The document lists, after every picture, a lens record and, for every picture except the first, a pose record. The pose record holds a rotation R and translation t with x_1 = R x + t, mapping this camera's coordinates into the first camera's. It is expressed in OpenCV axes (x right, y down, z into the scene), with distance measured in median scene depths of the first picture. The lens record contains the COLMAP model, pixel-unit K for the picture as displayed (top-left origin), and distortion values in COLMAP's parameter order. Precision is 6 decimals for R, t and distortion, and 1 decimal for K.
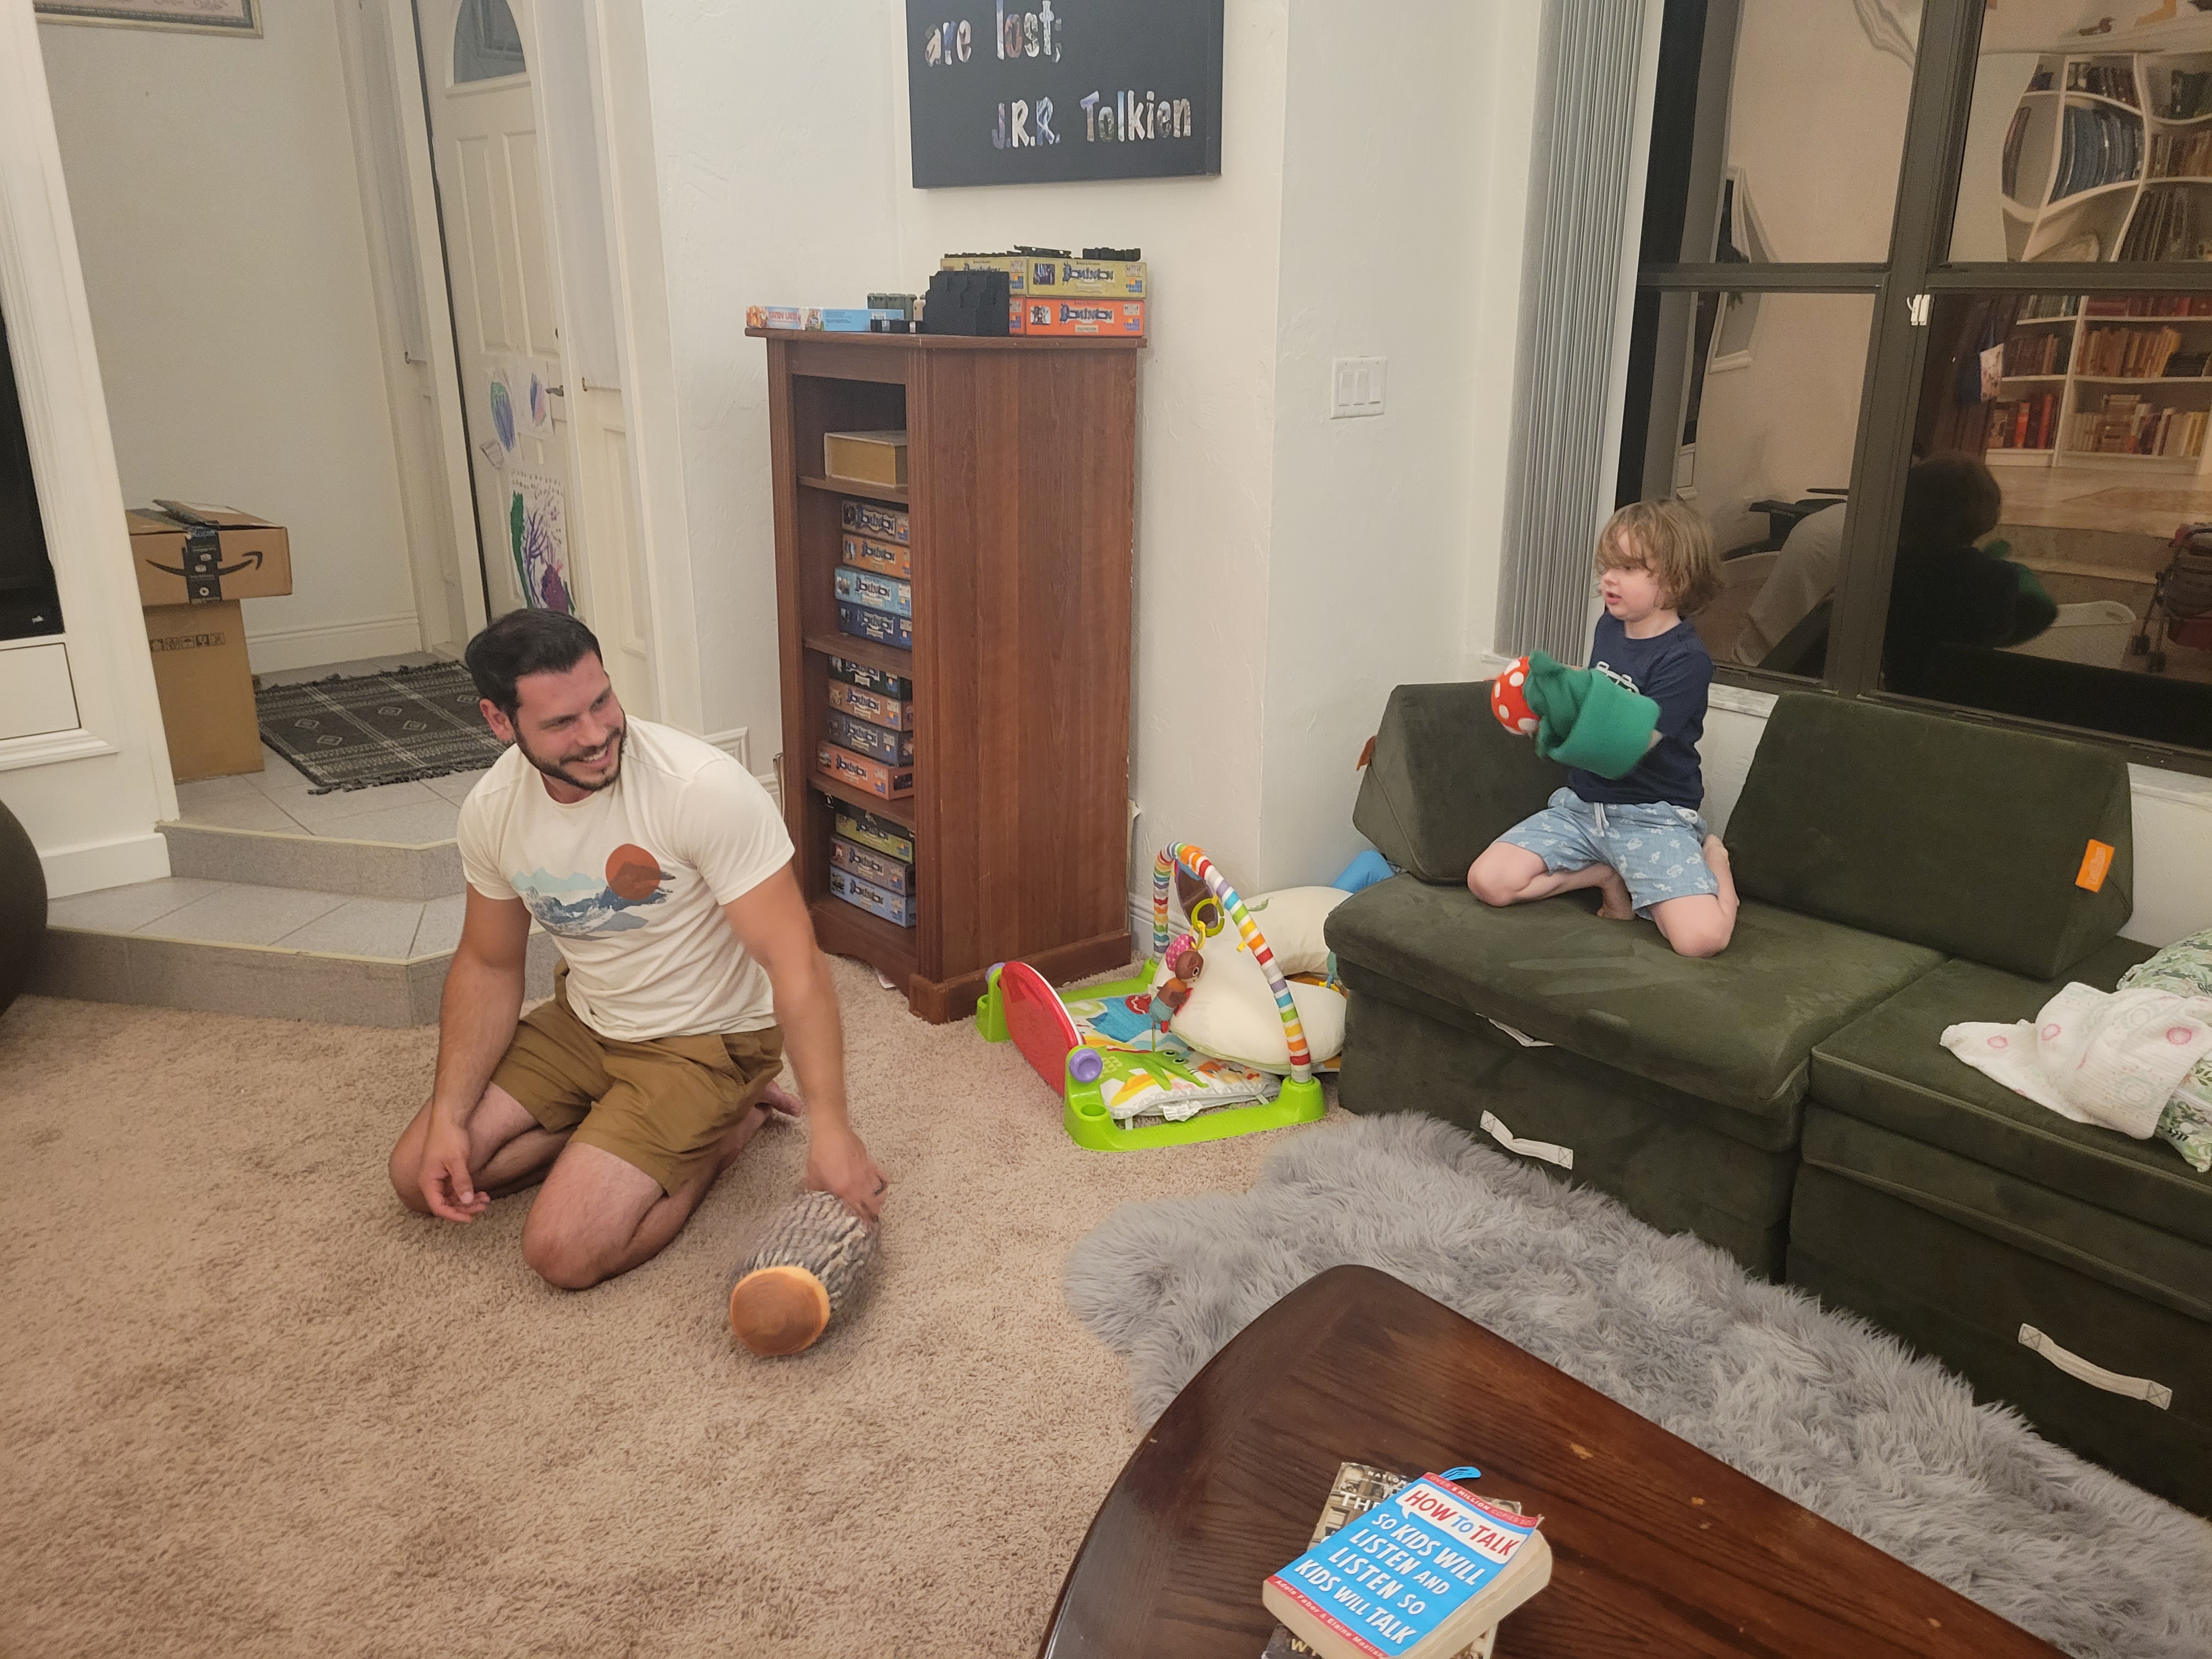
lens RADIAL K [[1649.5, 0, 1126.2], [0, 1649.5, 801.5], [0, 0, 1]] dist [0.066882, -0.047677]
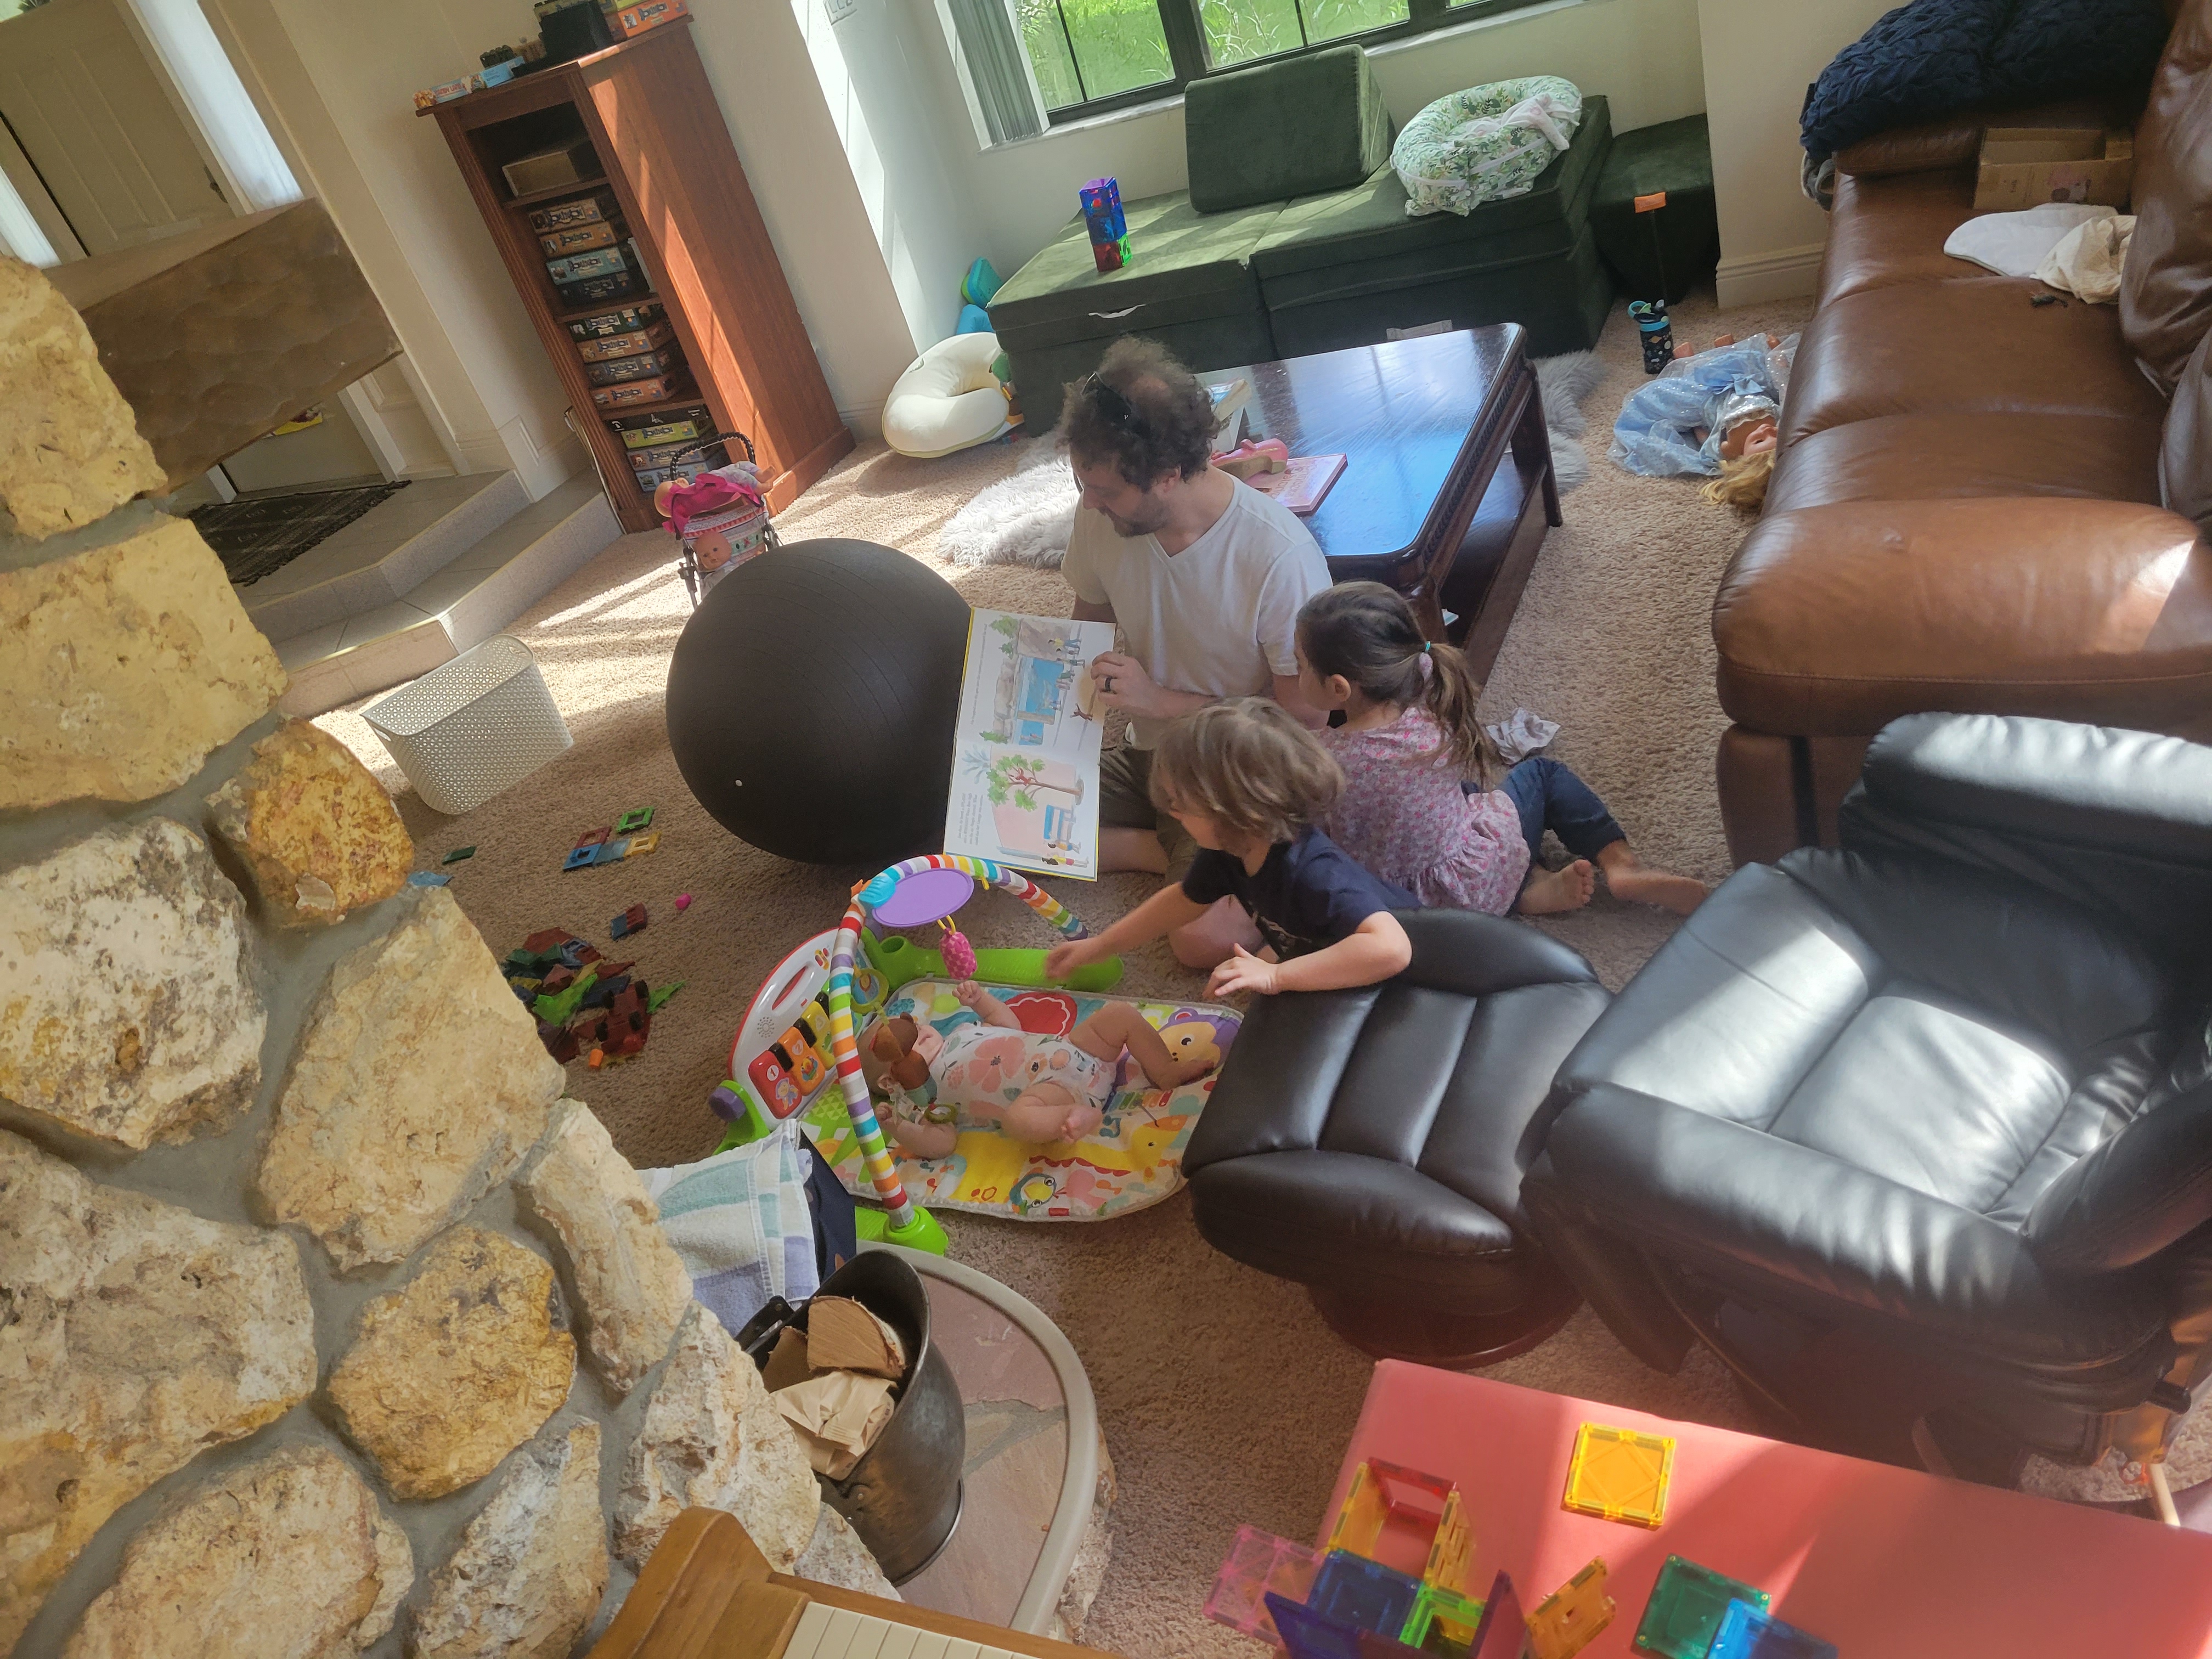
lens RADIAL K [[1647.3, 0, 1079.8], [0, 1647.3, 851.2], [0, 0, 1]] dist [0.073730, -0.070913]
pose [[0.865174, -0.458637, 0.202798, -0.339234], [0.405357, 0.877694, 0.255615, 0.134964], [-0.295229, -0.138946, 0.945269, -0.619326]]
